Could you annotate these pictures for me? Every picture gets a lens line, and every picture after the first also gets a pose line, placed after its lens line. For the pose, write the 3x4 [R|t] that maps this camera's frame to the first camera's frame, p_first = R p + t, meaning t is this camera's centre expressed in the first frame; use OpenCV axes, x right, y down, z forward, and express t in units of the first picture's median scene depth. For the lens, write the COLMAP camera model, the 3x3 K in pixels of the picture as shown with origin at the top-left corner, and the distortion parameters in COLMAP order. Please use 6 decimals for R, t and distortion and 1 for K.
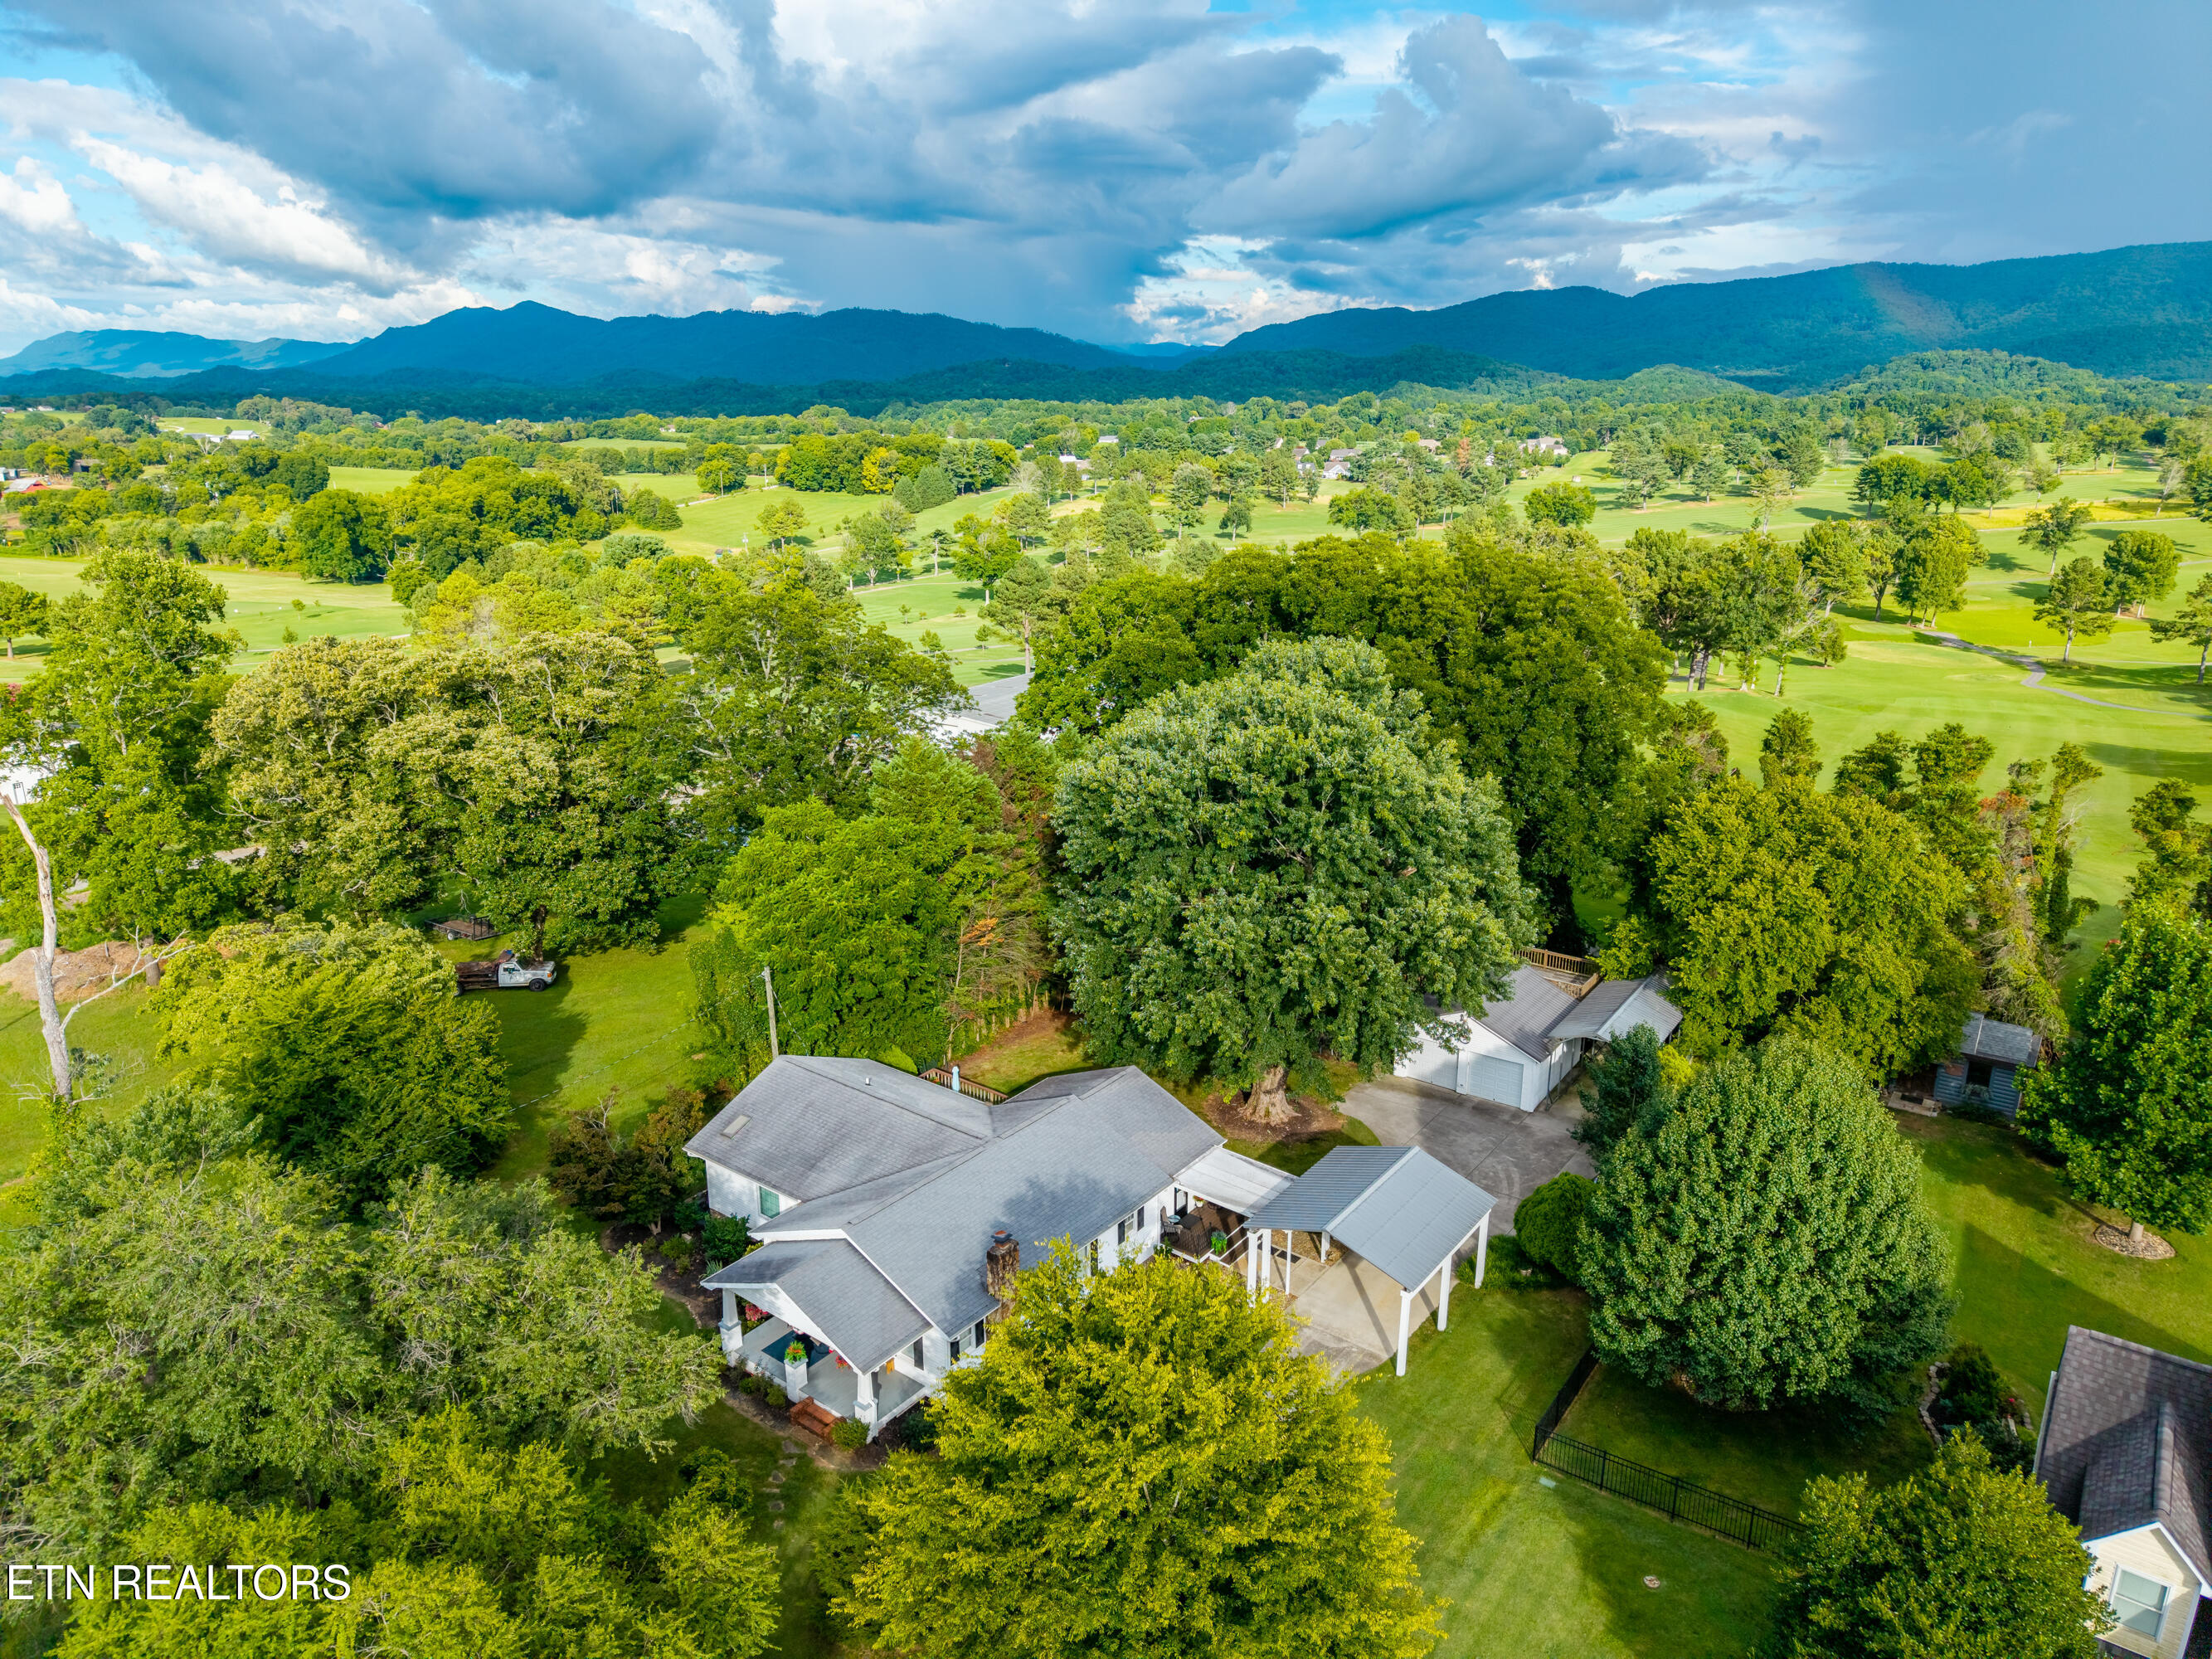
lens RADIAL K [[1473.1, 0, 1110.9], [0, 1473.1, 861.3], [0, 0, 1]] dist [0.017844, -0.021772]
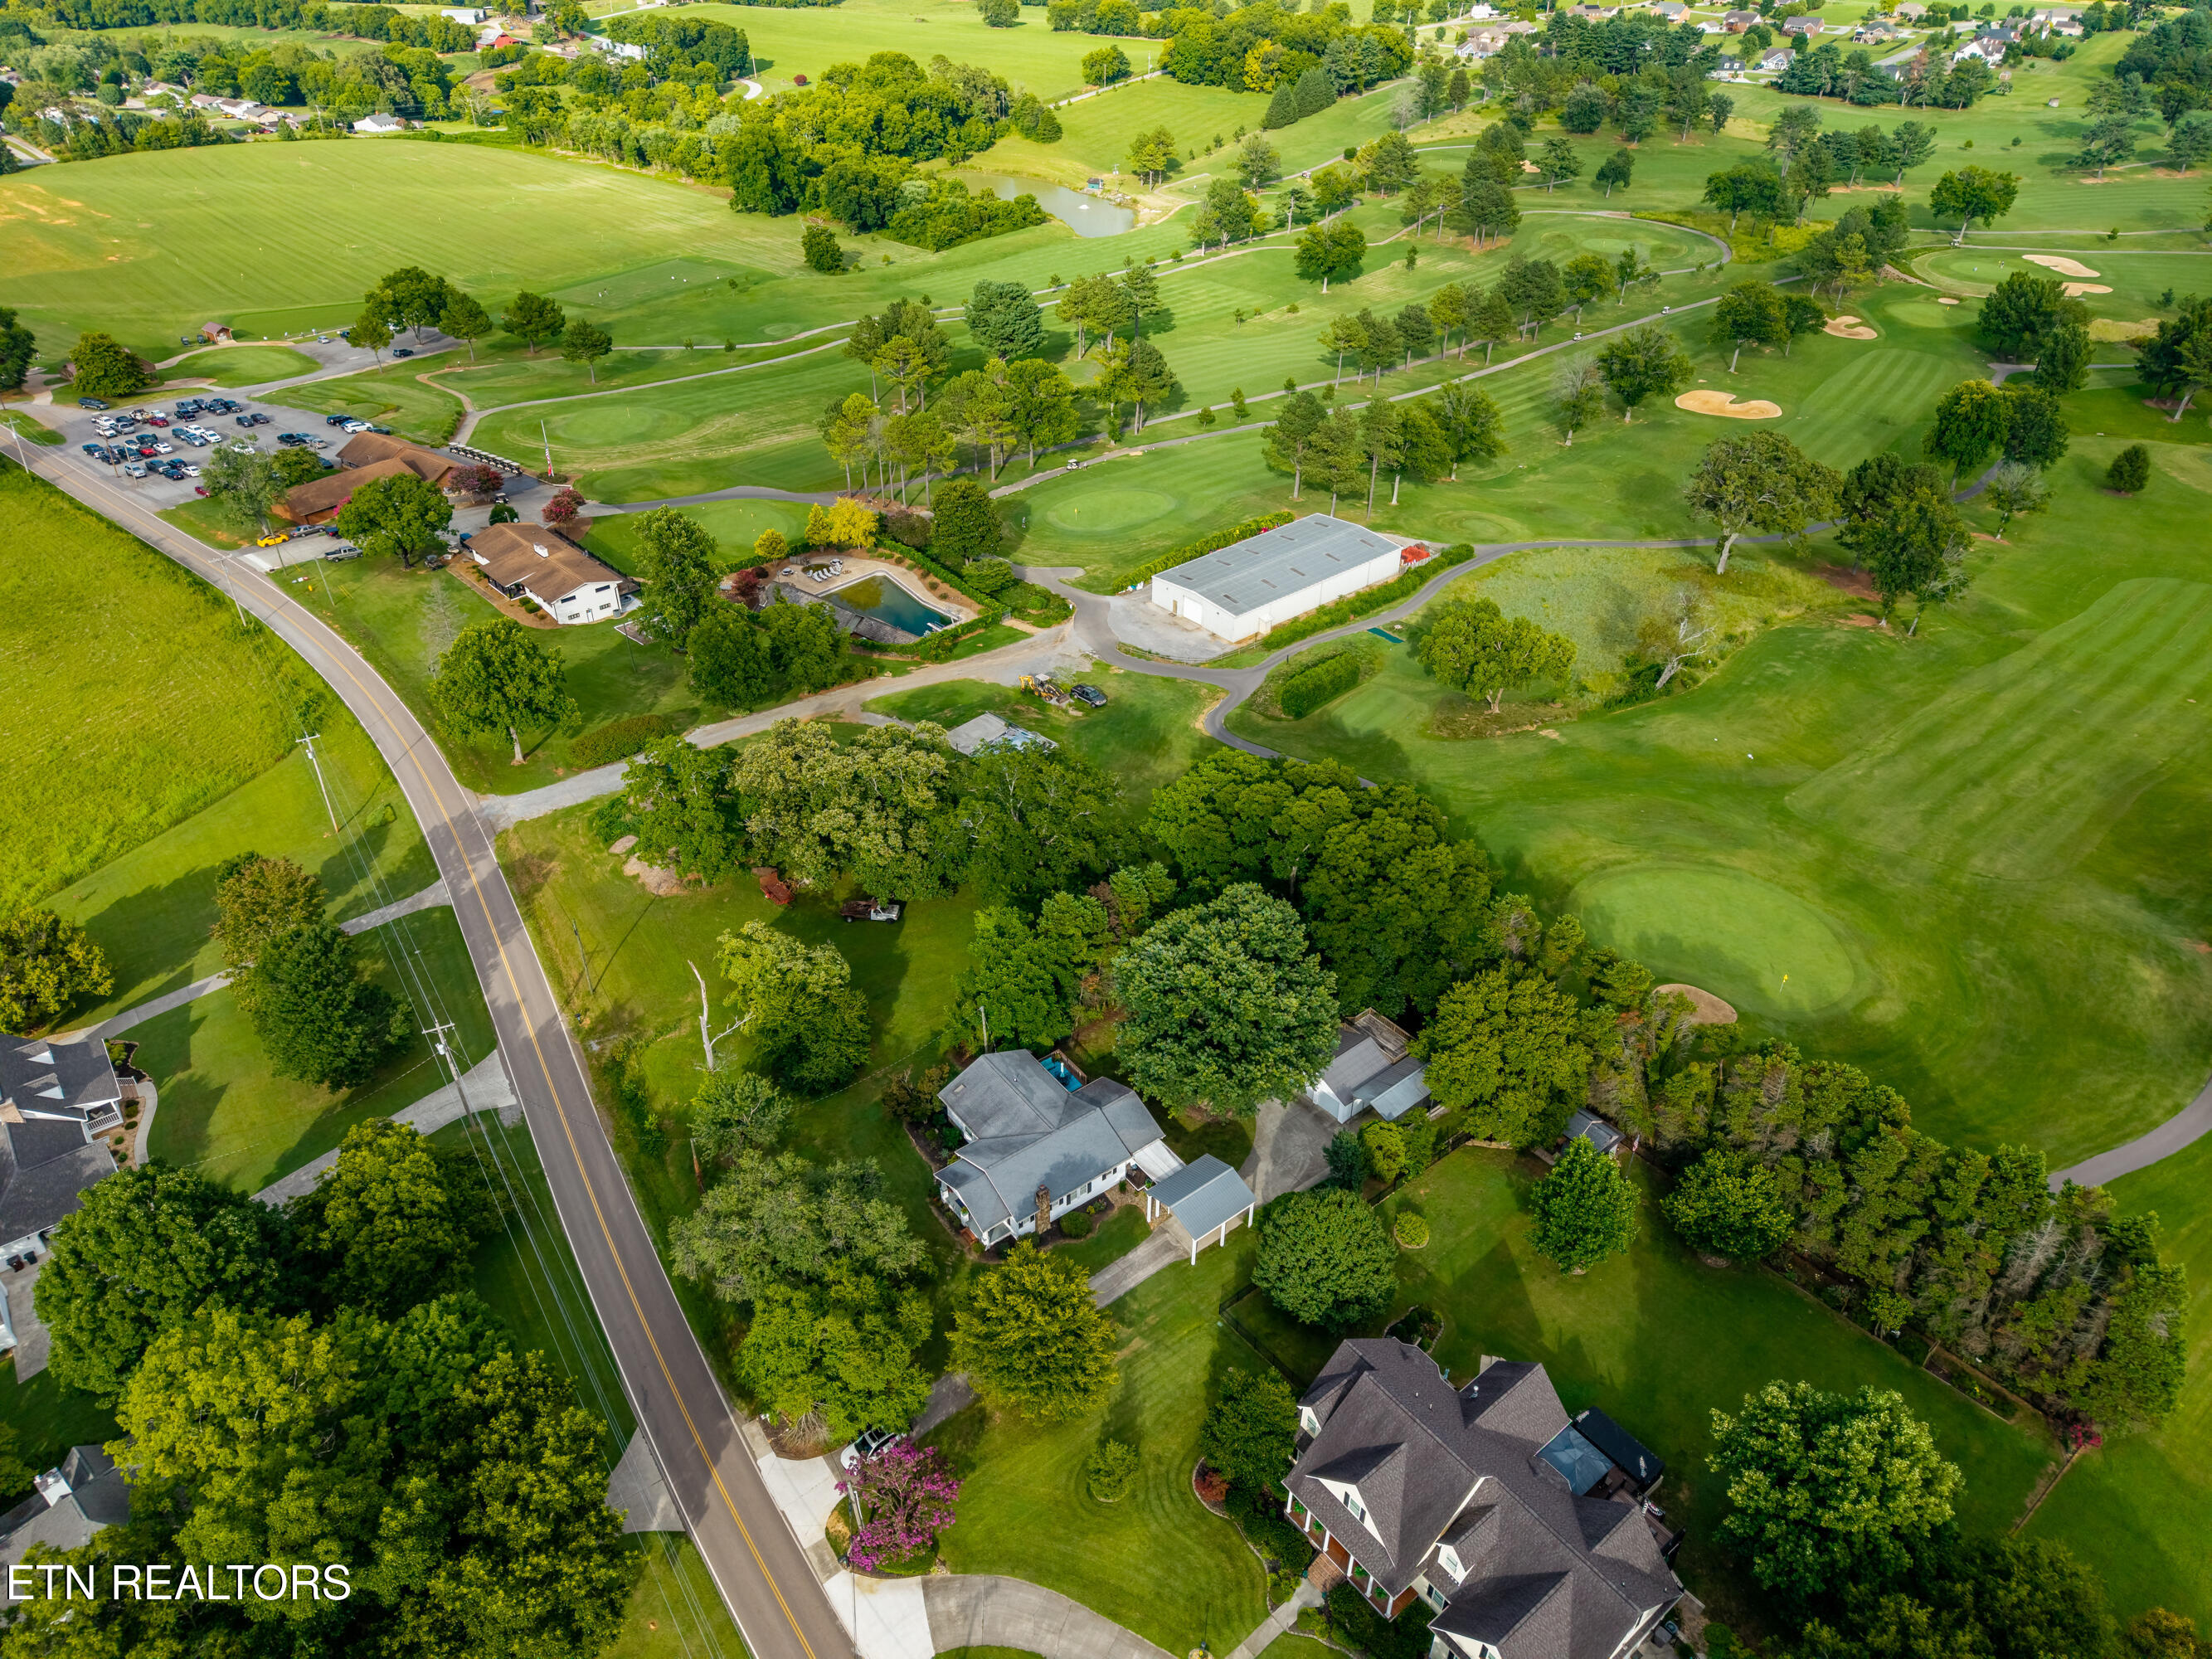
lens RADIAL K [[1504.1, 0, 1101.8], [0, 1504.1, 835.3], [0, 0, 1]] dist [0.048526, -0.054346]
pose [[0.962947, 0.155648, -0.220241, 0.051750], [-0.080025, 0.944774, 0.317801, -0.118840], [0.257543, -0.288401, 0.922224, -0.124143]]
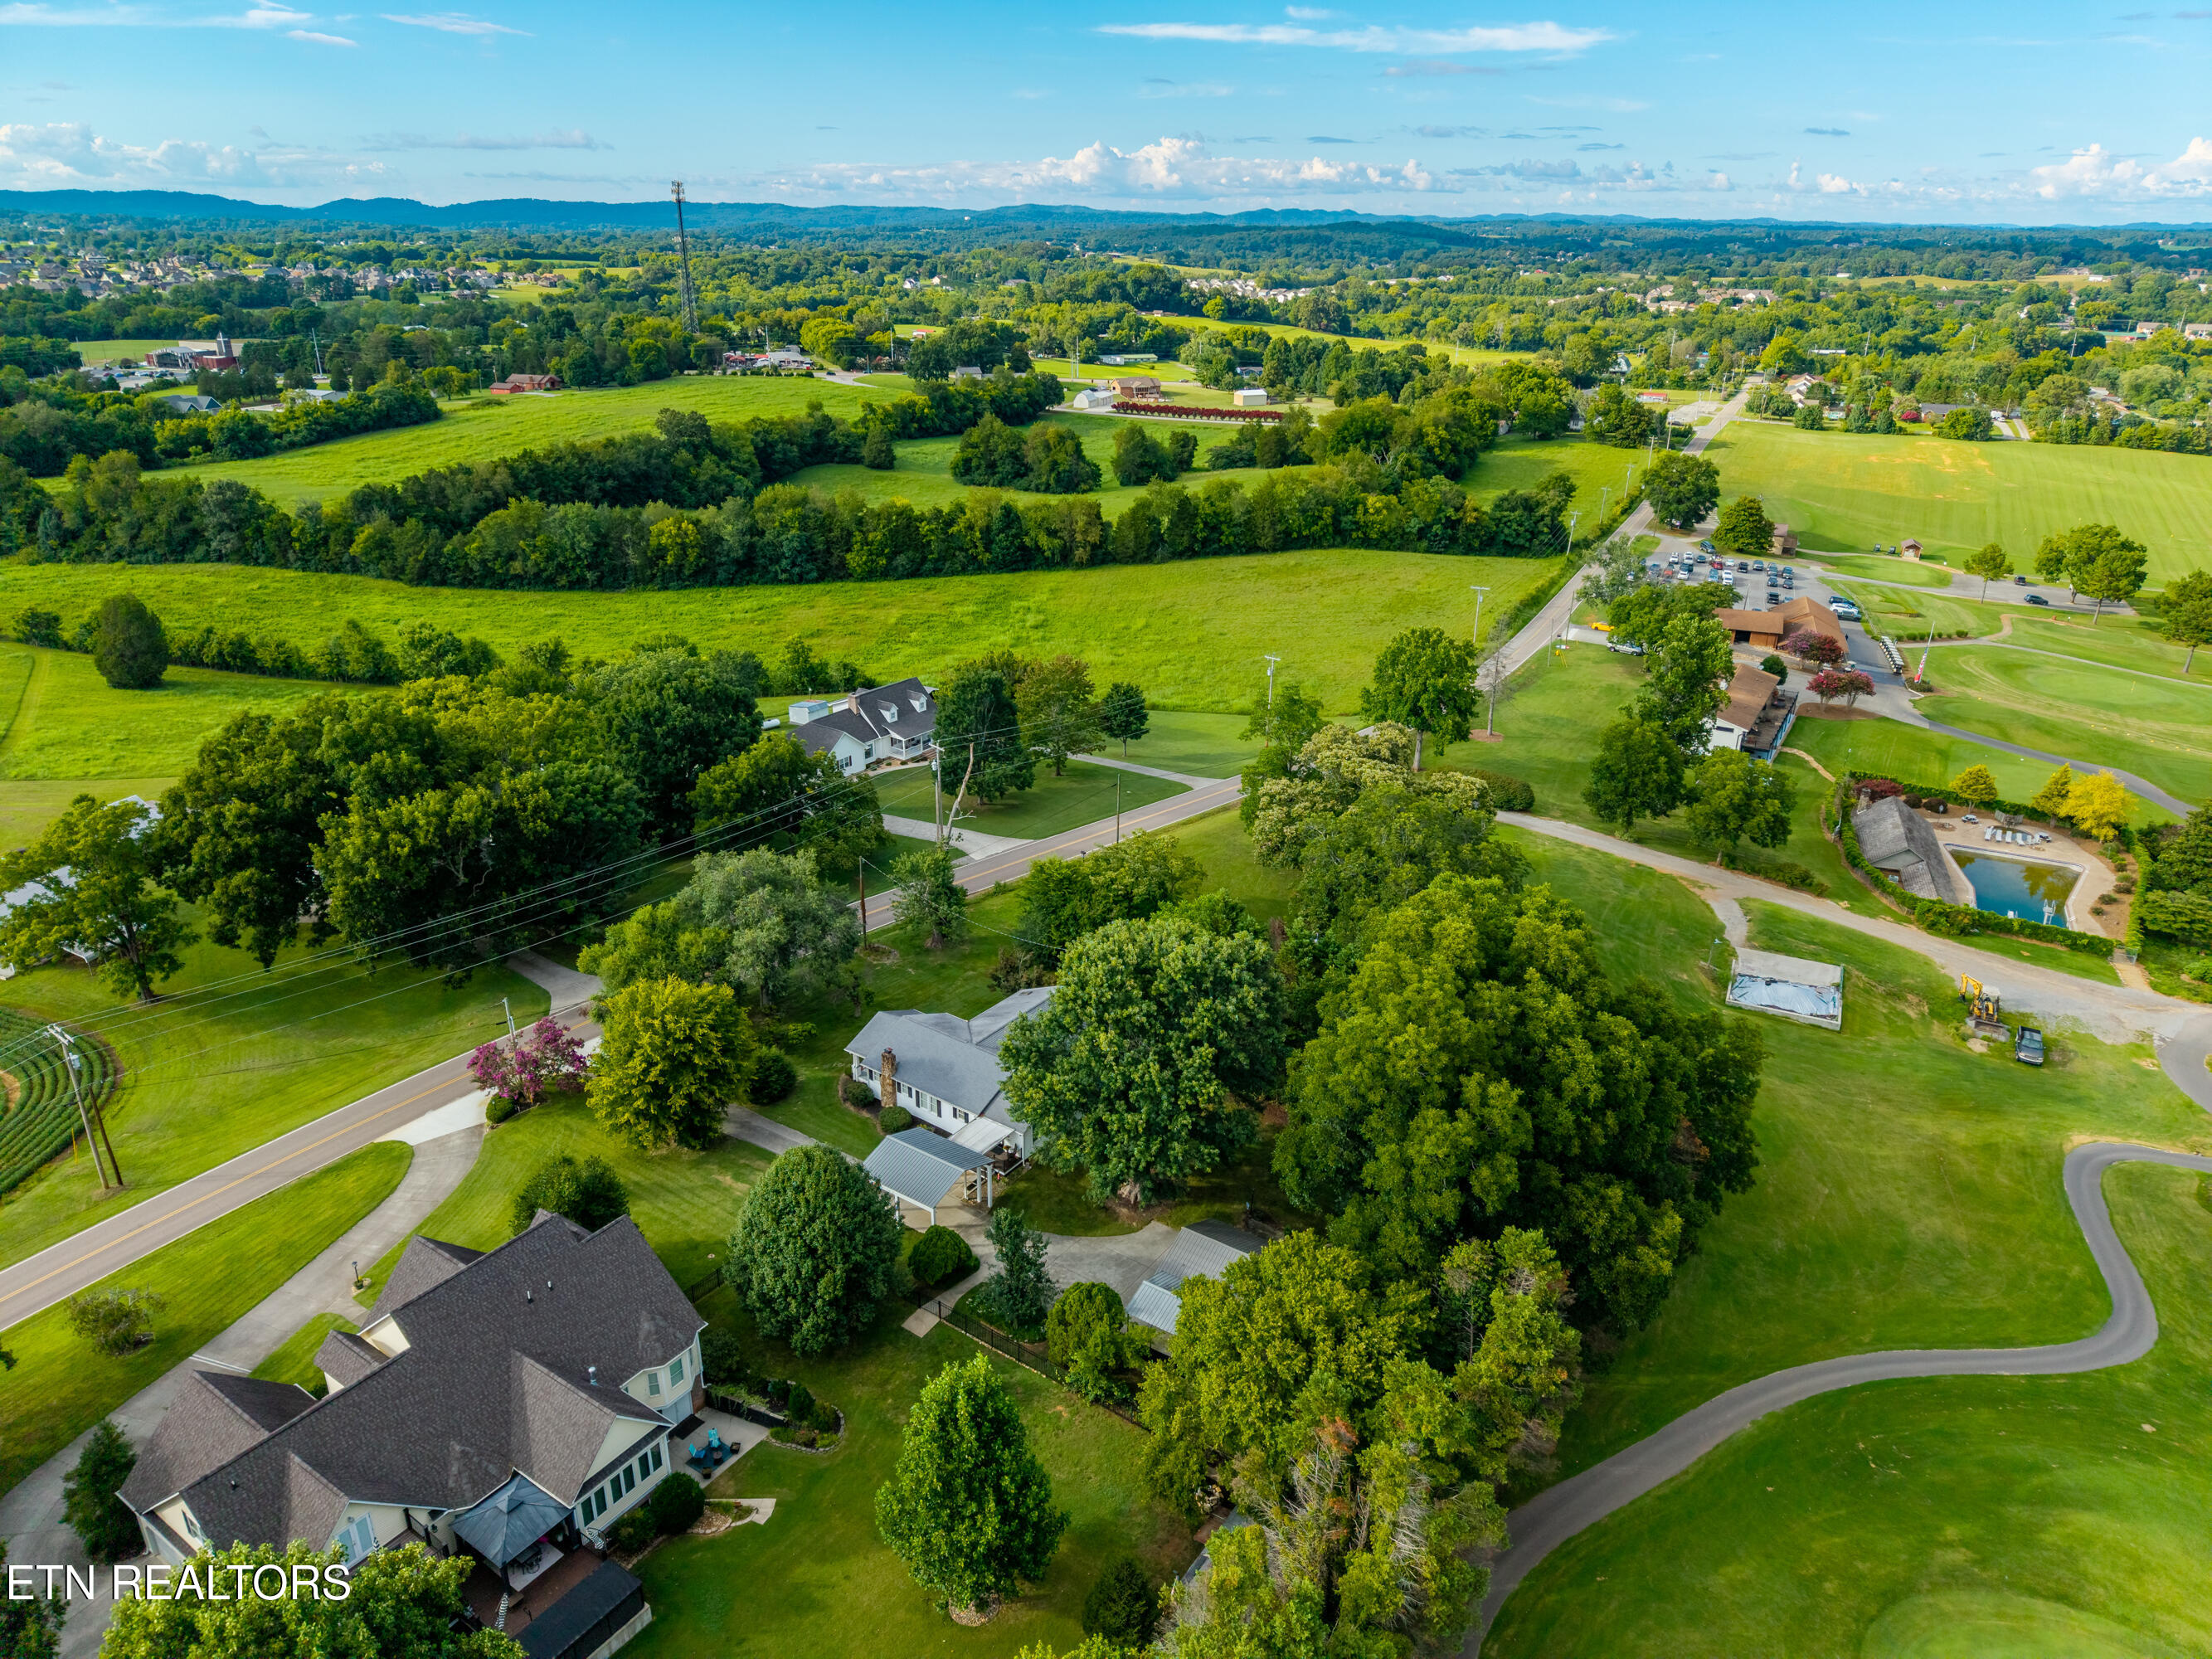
lens RADIAL K [[1504.1, 0, 1101.8], [0, 1504.1, 835.3], [0, 0, 1]] dist [0.048526, -0.054346]
pose [[0.020785, 0.371249, -0.928301, 0.208996], [-0.286373, 0.891808, 0.350242, -0.102158], [0.957893, 0.258560, 0.124852, 0.097381]]
